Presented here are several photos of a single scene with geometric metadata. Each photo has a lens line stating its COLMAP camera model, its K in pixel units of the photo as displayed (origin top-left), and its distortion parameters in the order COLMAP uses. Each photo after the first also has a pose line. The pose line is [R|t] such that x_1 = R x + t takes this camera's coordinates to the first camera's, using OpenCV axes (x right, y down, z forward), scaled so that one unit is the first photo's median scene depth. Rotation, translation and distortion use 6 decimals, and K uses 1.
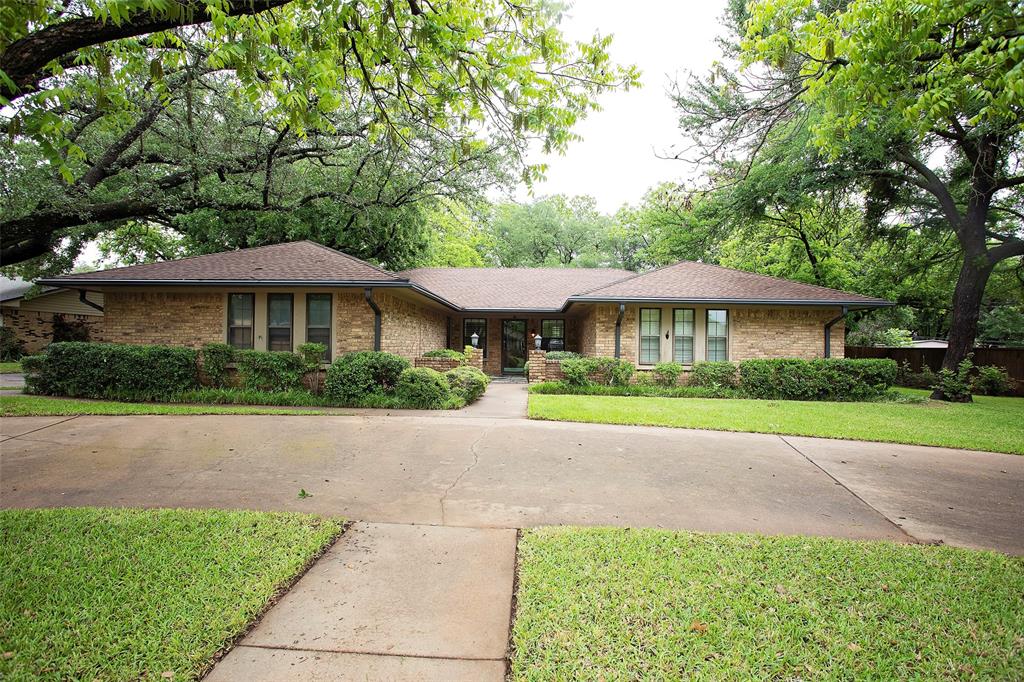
lens RADIAL K [[494.3, 0, 518.0], [0, 494.3, 359.7], [0, 0, 1]] dist [-0.053831, 0.004643]
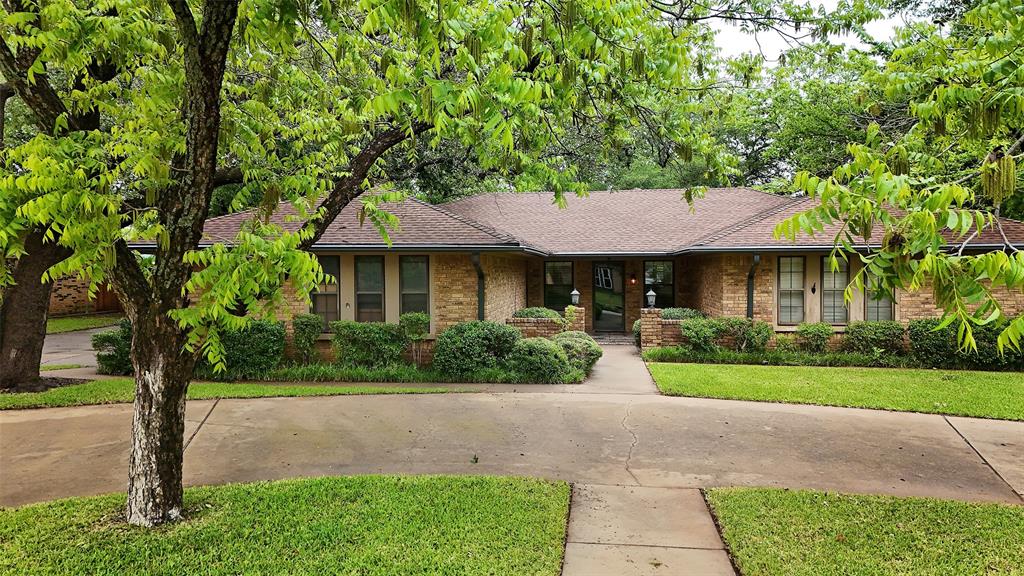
lens RADIAL K [[758.5, 0, 505.9], [0, 758.5, 297.8], [0, 0, 1]] dist [0.081452, -0.017695]
pose [[0.996157, -0.016871, -0.085950, -0.124041], [0.018091, 0.999746, 0.013435, -0.077261], [0.085702, -0.014938, 0.996209, -0.407196]]
